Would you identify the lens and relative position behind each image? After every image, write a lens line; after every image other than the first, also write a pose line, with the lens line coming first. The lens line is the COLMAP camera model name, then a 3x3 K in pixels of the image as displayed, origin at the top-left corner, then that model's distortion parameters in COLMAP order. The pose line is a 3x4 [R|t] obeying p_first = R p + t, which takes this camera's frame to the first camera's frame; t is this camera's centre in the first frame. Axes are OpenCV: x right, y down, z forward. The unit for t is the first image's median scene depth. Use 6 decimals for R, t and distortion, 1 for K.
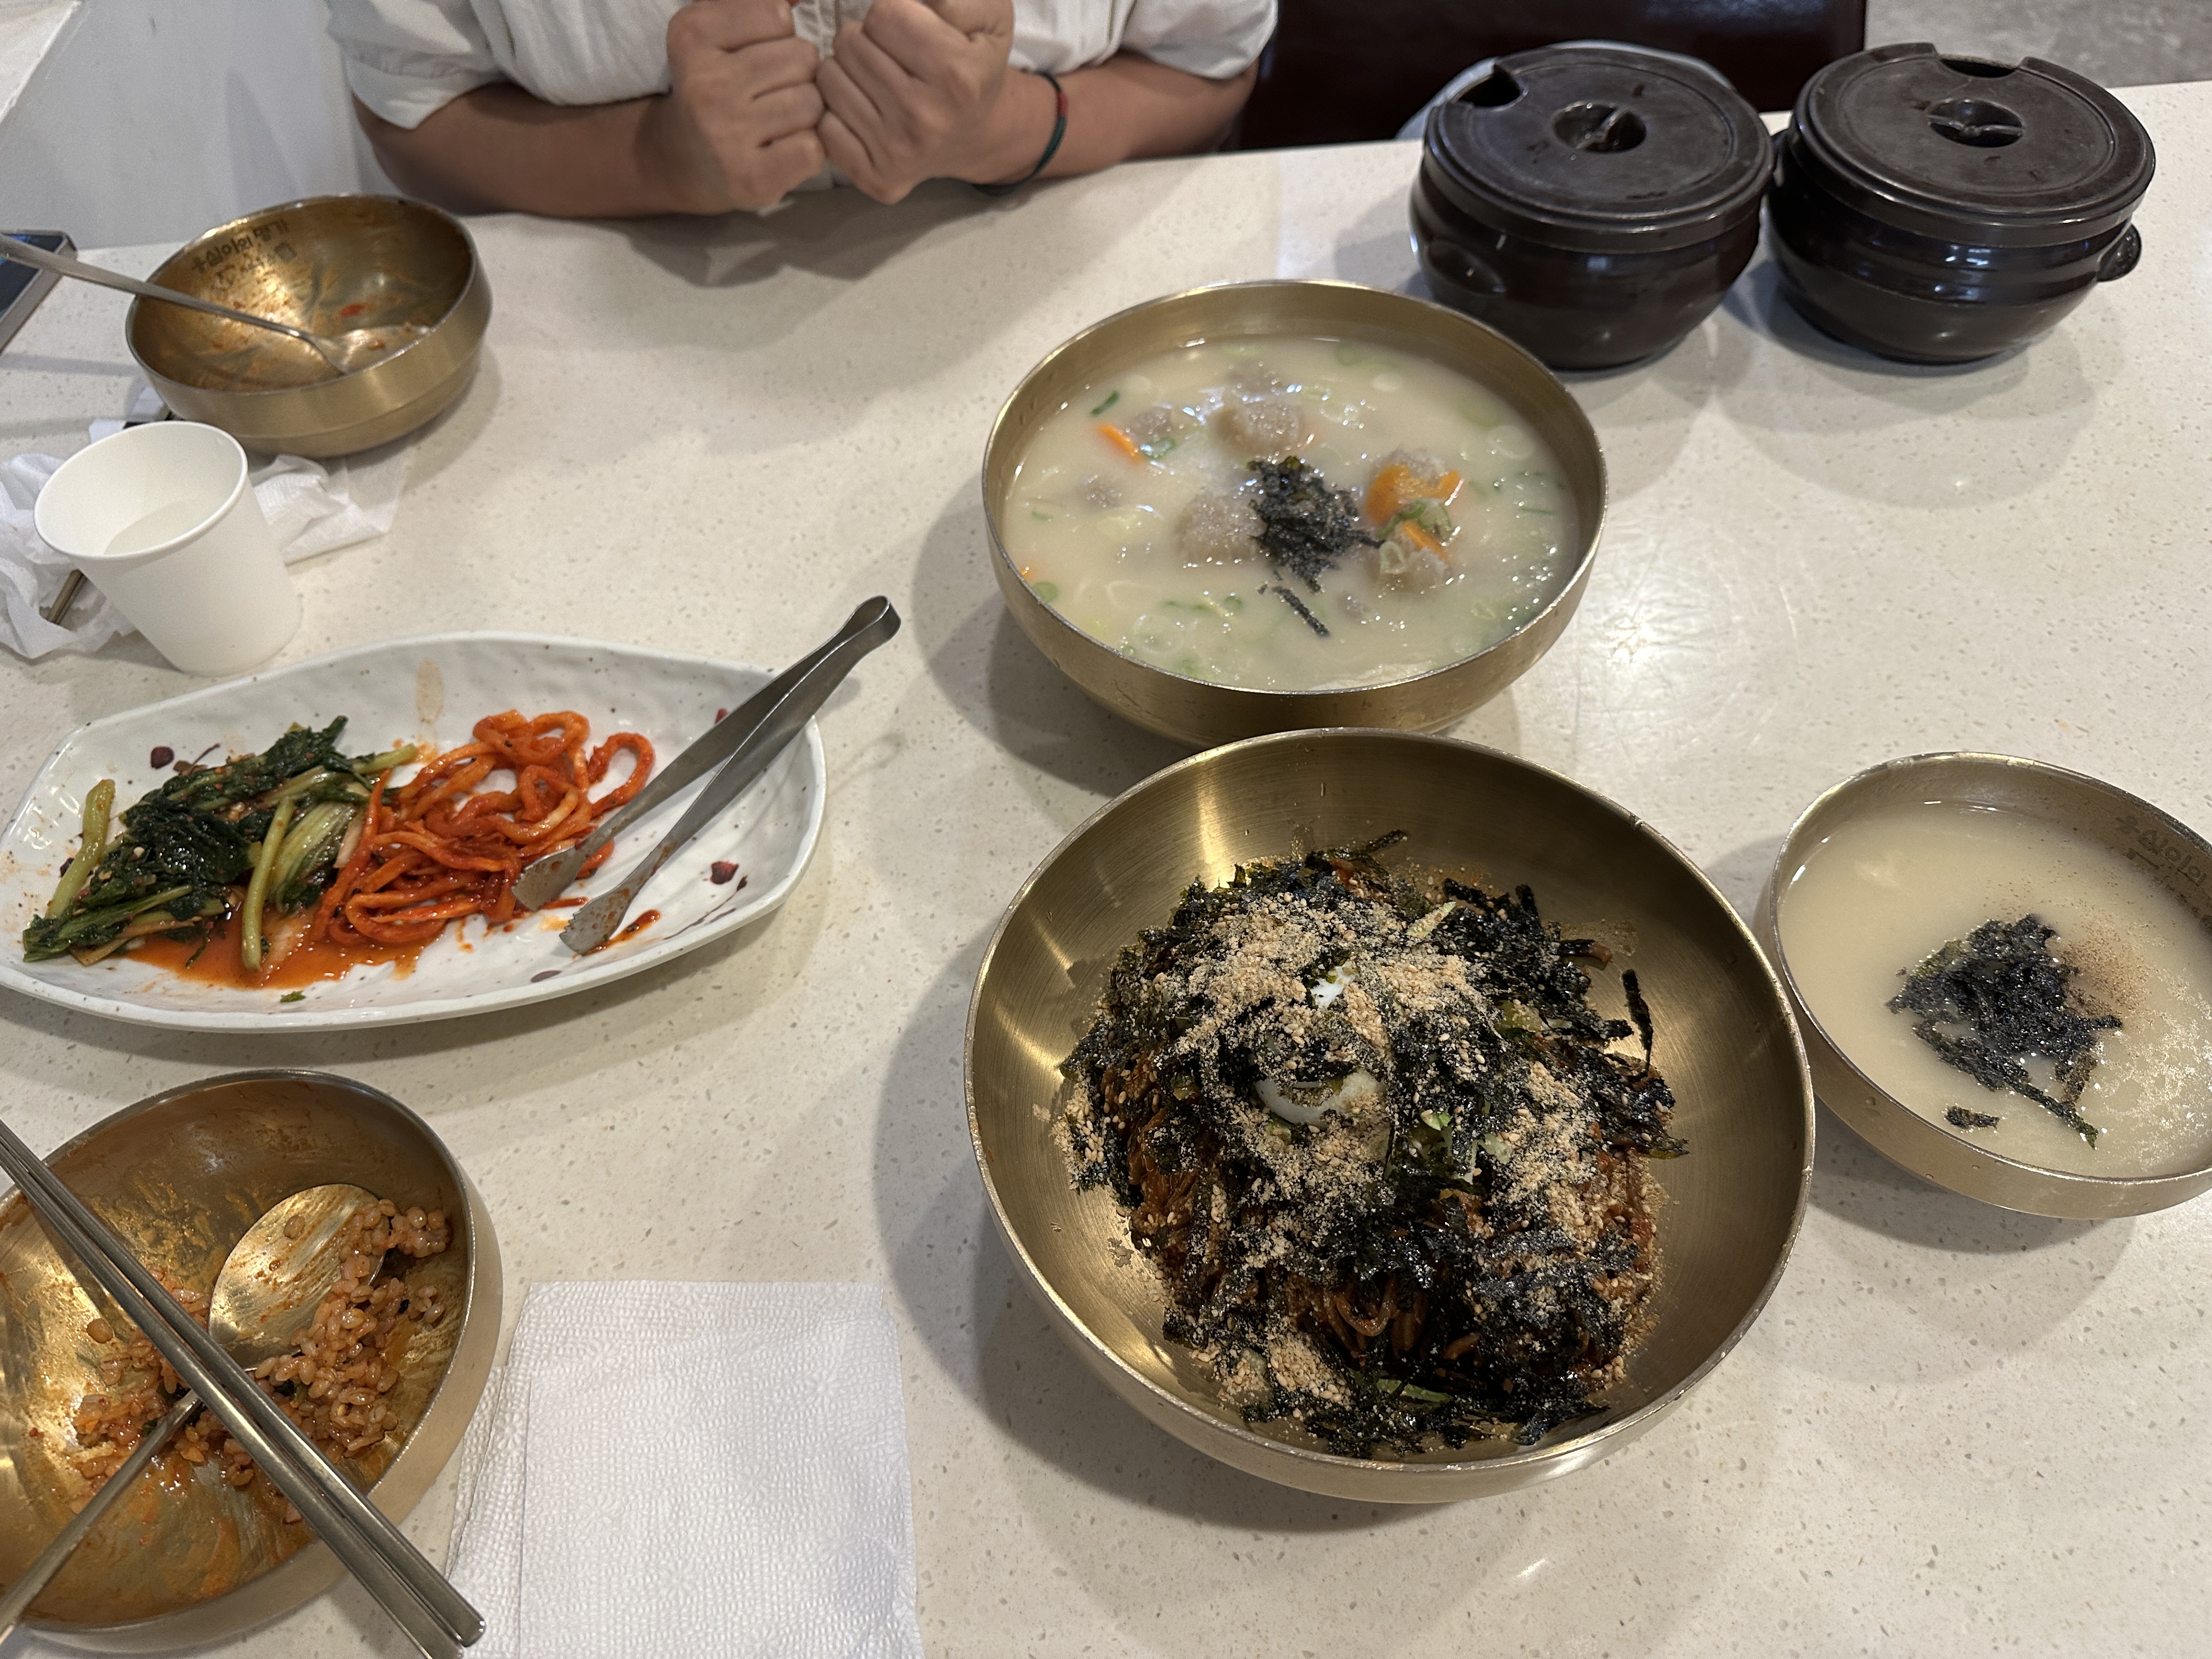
lens RADIAL K [[1574.6, 0, 1093.4], [0, 1574.6, 835.0], [0, 0, 1]] dist [0.177684, -0.457432]
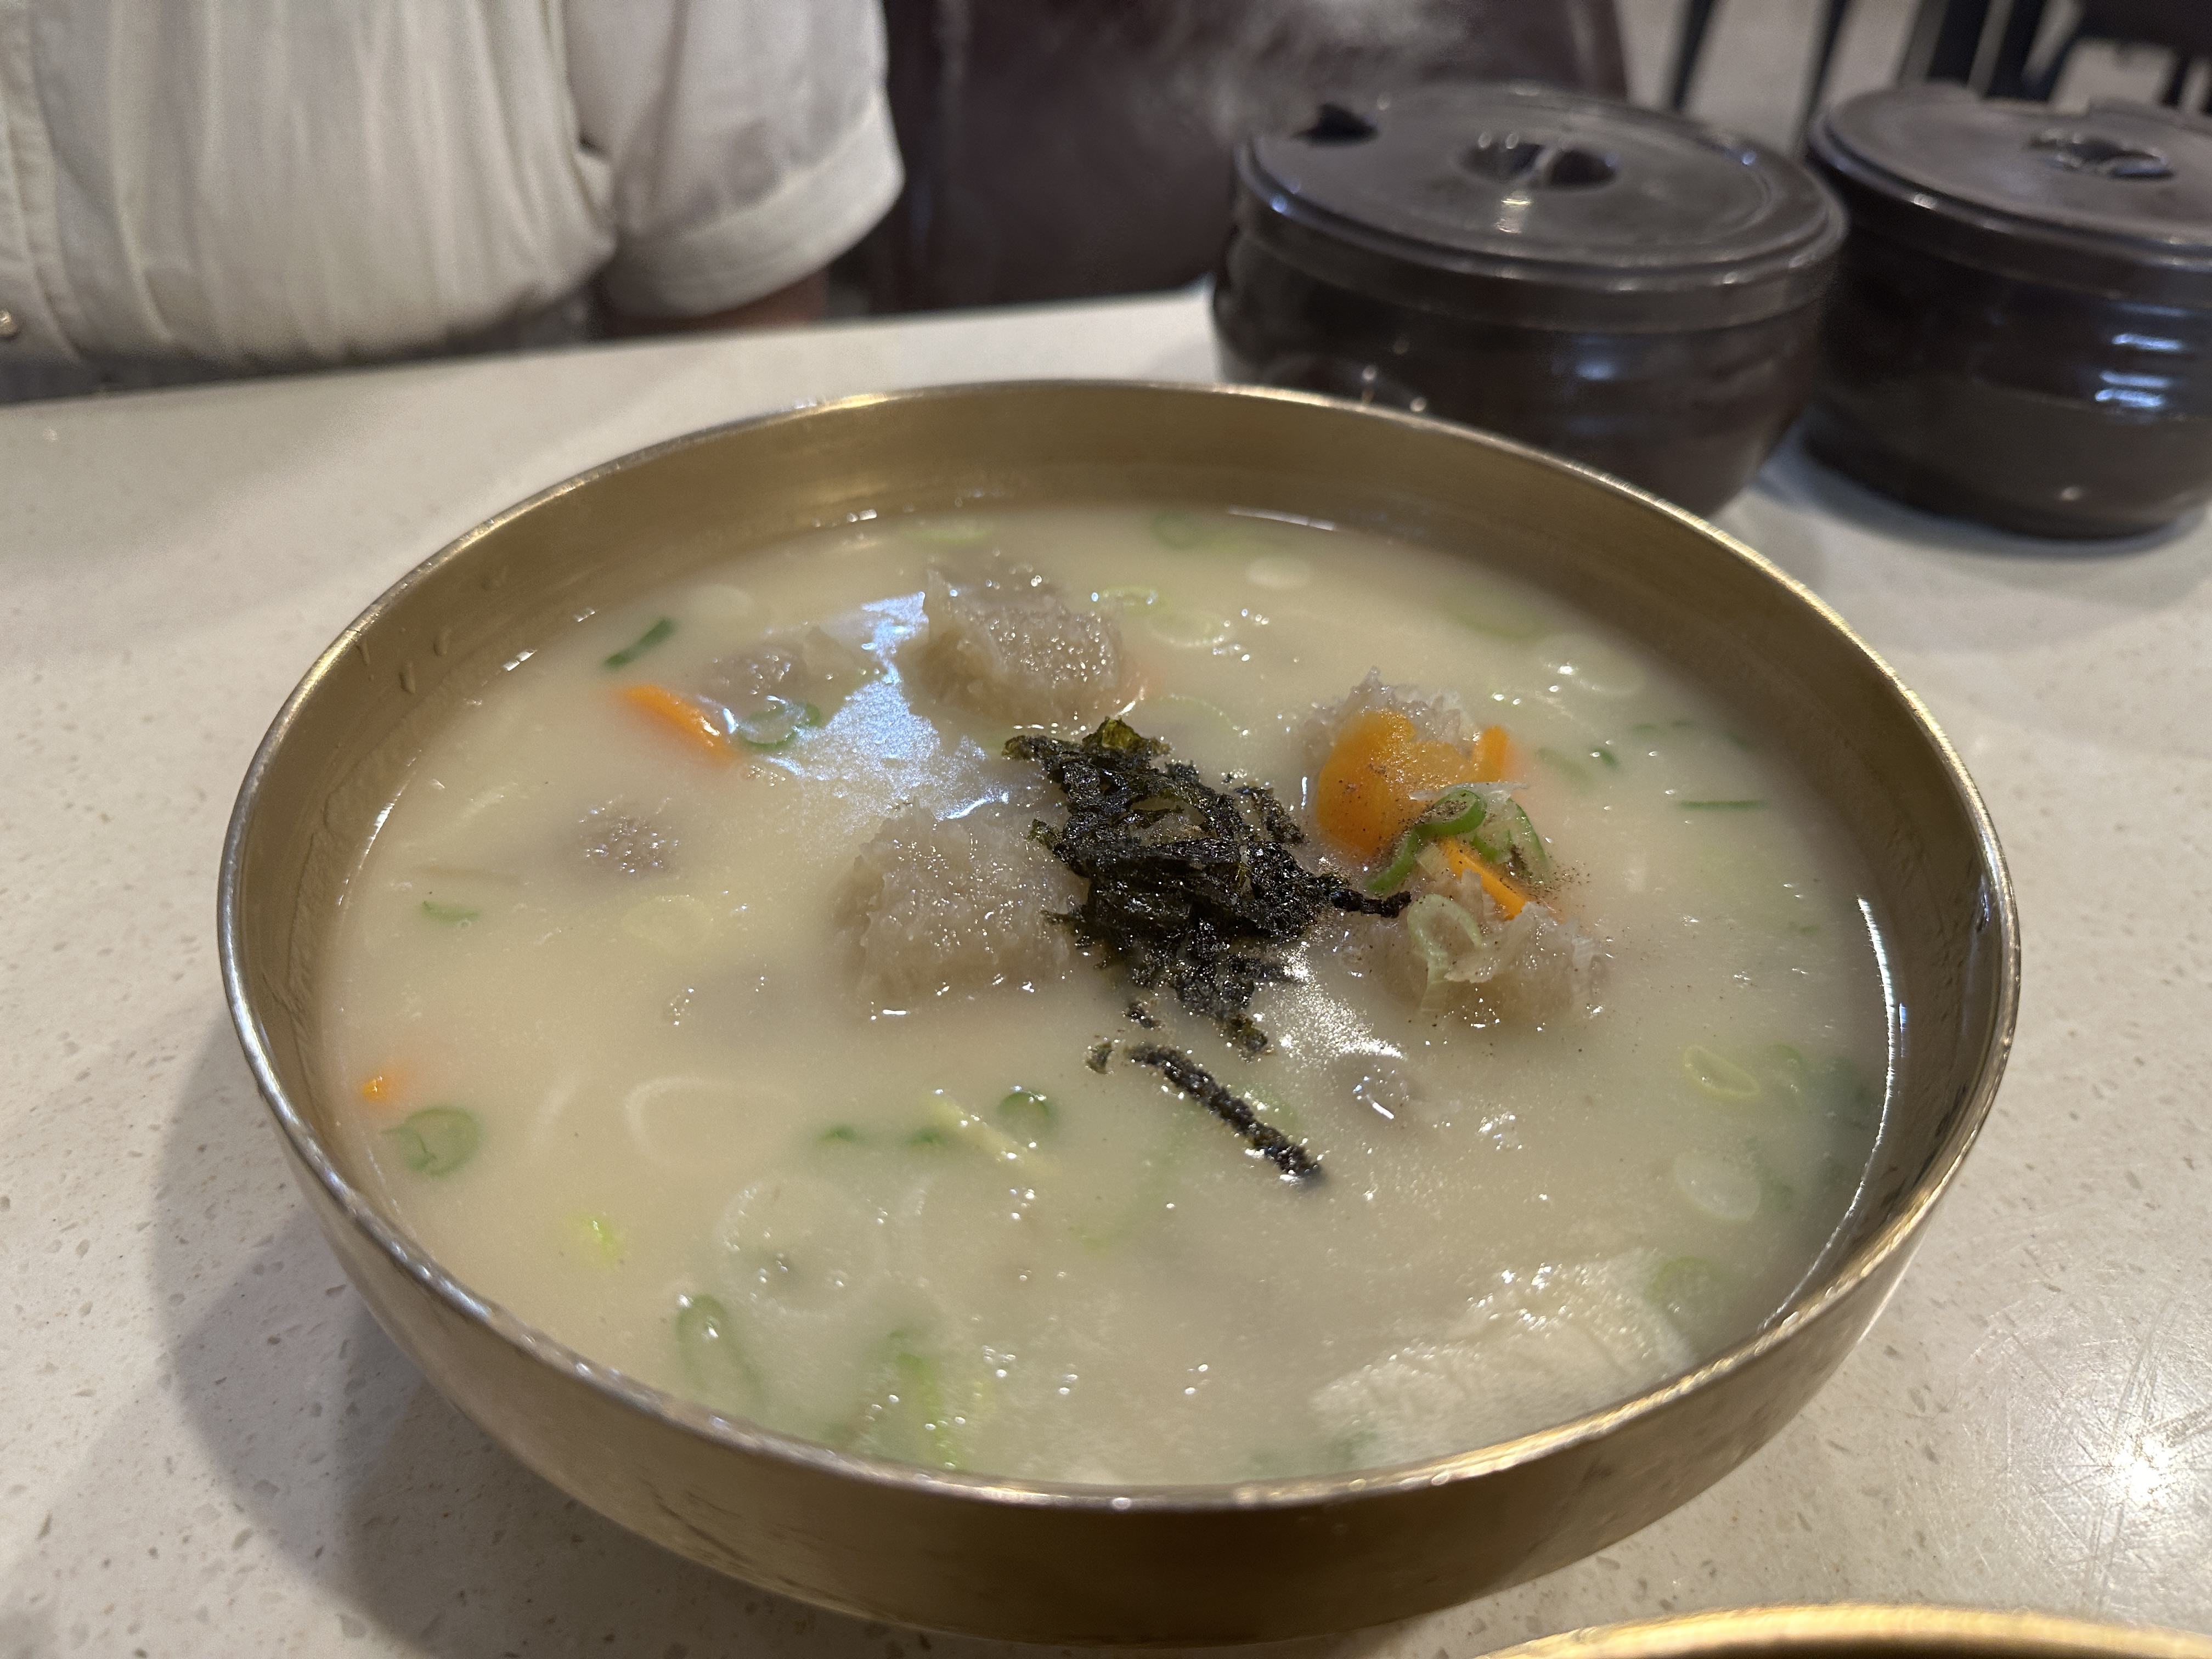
lens RADIAL K [[1574.6, 0, 1093.4], [0, 1574.6, 835.0], [0, 0, 1]] dist [0.177684, -0.457432]
pose [[0.977251, -0.083135, 0.195115, 0.053232], [0.129338, 0.962713, -0.237604, -0.157002], [-0.168086, 0.257435, 0.951564, 0.856570]]
